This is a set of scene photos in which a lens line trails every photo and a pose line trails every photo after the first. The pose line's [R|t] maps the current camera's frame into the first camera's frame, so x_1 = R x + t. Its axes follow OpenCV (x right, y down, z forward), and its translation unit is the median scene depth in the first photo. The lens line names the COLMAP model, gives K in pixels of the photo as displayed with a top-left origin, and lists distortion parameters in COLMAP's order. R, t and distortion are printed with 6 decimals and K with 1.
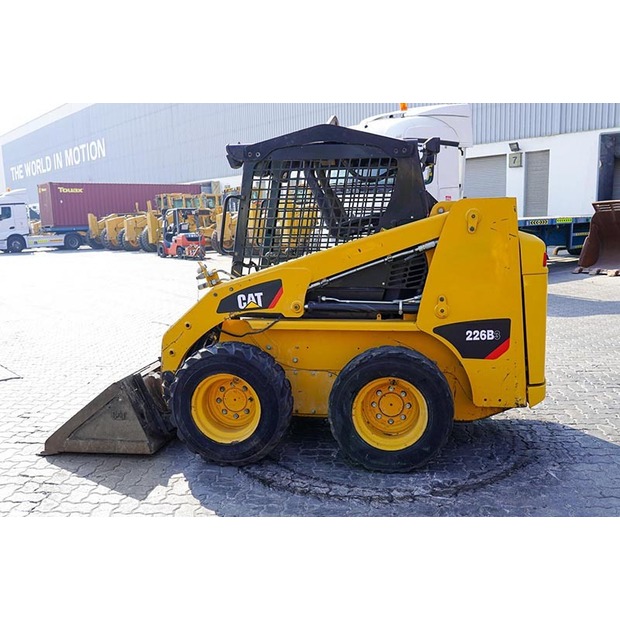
lens RADIAL K [[606.5, 0, 310.0], [0, 606.5, 310.0], [0, 0, 1]] dist [-0.020375, -0.012636]
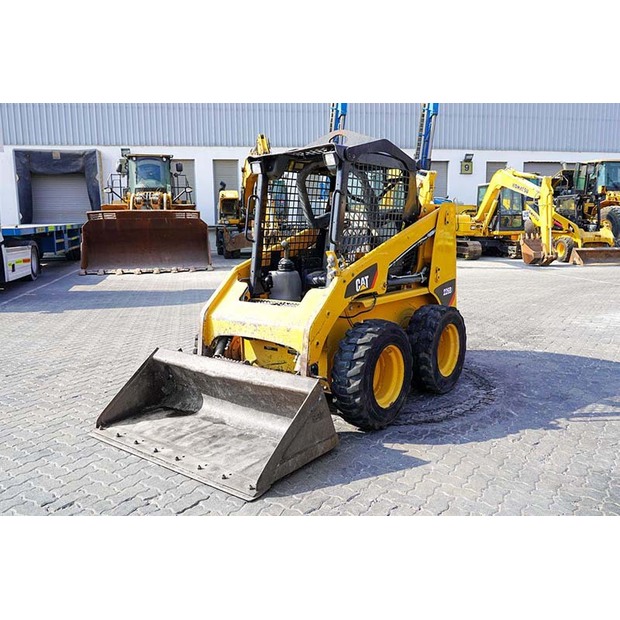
lens RADIAL K [[549.3, 0, 310.0], [0, 549.3, 310.0], [0, 0, 1]] dist [-0.003410, -0.004358]
pose [[0.487029, -0.124142, 0.864518, -0.259667], [0.130672, 0.989063, 0.068411, -0.012353], [-0.863555, 0.079650, 0.497924, 0.142728]]
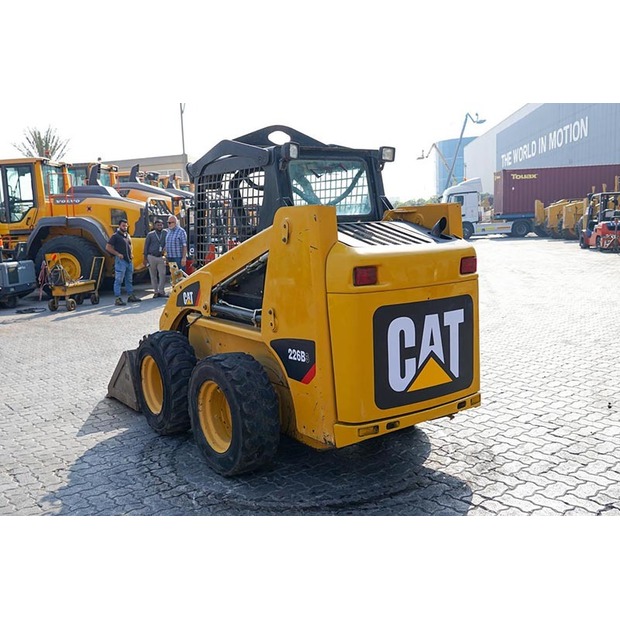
lens RADIAL K [[623.5, 0, 290.7], [0, 623.5, 306.7], [0, 0, 1]] dist [-0.010687, -0.024168]
pose [[0.688018, 0.090627, -0.720013, 0.222353], [-0.079446, 0.995614, 0.049401, -0.018207], [0.721332, 0.023214, 0.692200, 0.078882]]
